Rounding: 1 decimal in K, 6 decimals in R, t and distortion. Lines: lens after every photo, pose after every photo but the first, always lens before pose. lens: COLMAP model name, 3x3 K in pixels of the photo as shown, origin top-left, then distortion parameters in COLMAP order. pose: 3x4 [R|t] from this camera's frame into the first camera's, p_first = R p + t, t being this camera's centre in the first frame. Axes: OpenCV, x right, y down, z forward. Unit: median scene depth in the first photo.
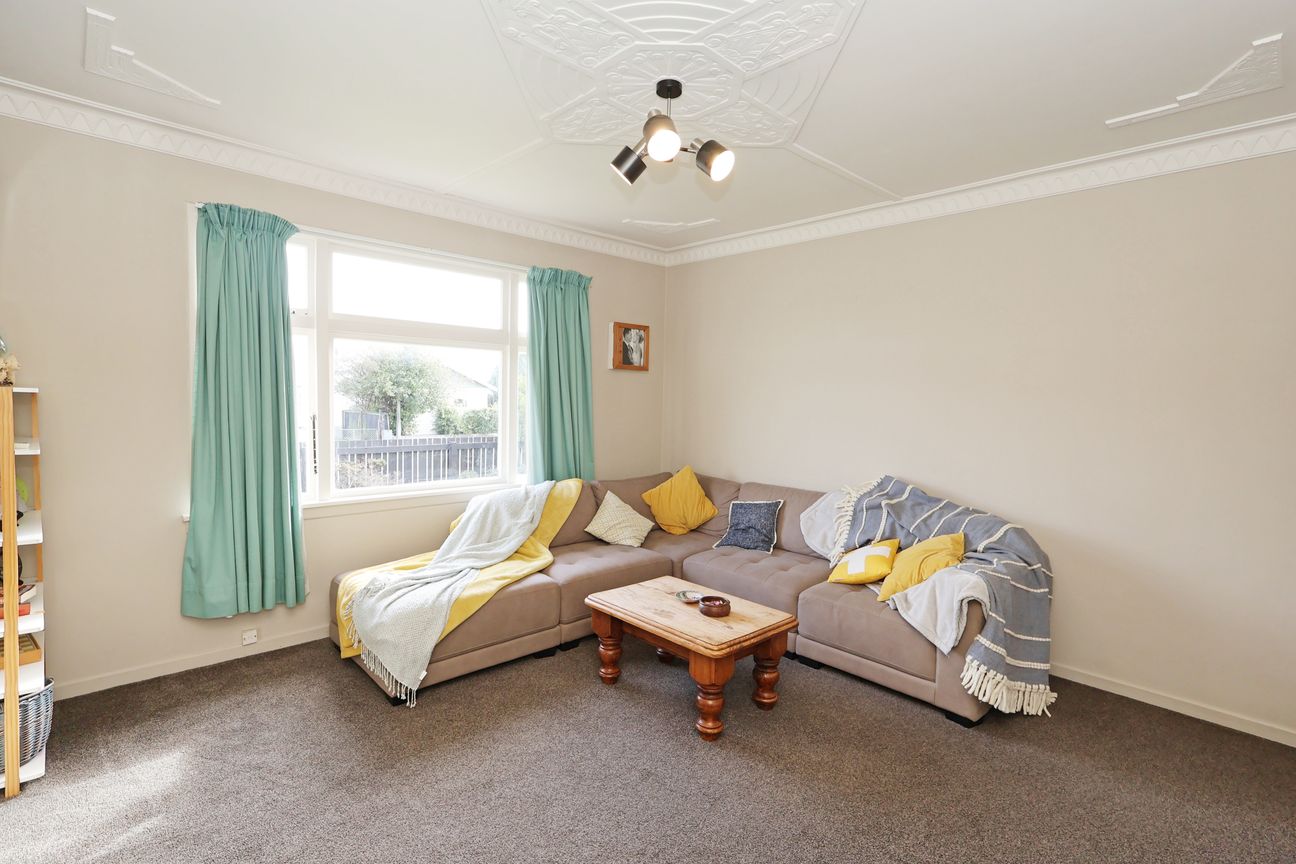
lens RADIAL K [[604.1, 0, 652.7], [0, 604.1, 437.6], [0, 0, 1]] dist [-0.001888, -0.000202]
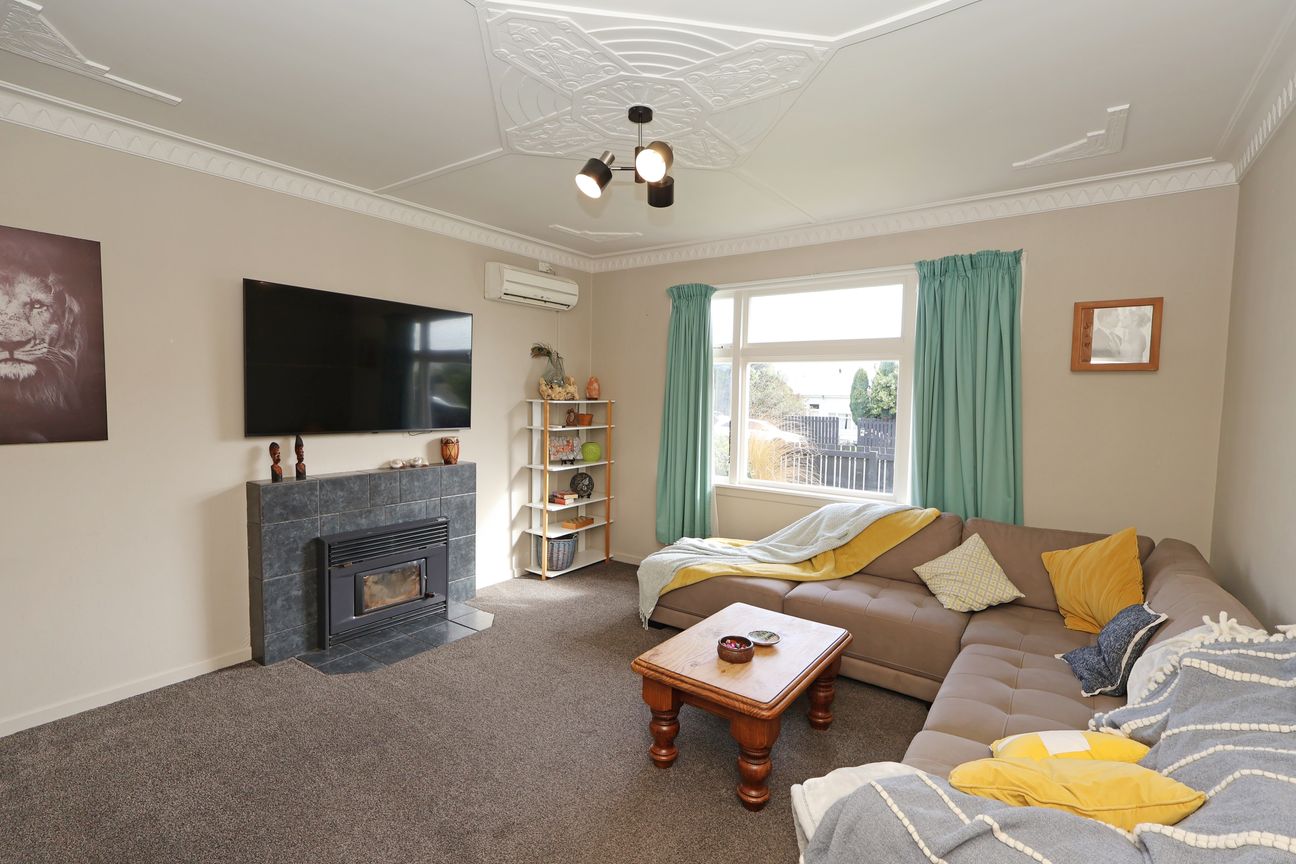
lens RADIAL K [[604.1, 0, 652.7], [0, 604.1, 437.6], [0, 0, 1]] dist [-0.001888, -0.000202]
pose [[0.193613, 0.060297, -0.979223, 0.755725], [-0.071667, 0.996312, 0.047179, -0.050137], [0.978457, 0.061044, 0.197220, 0.566546]]
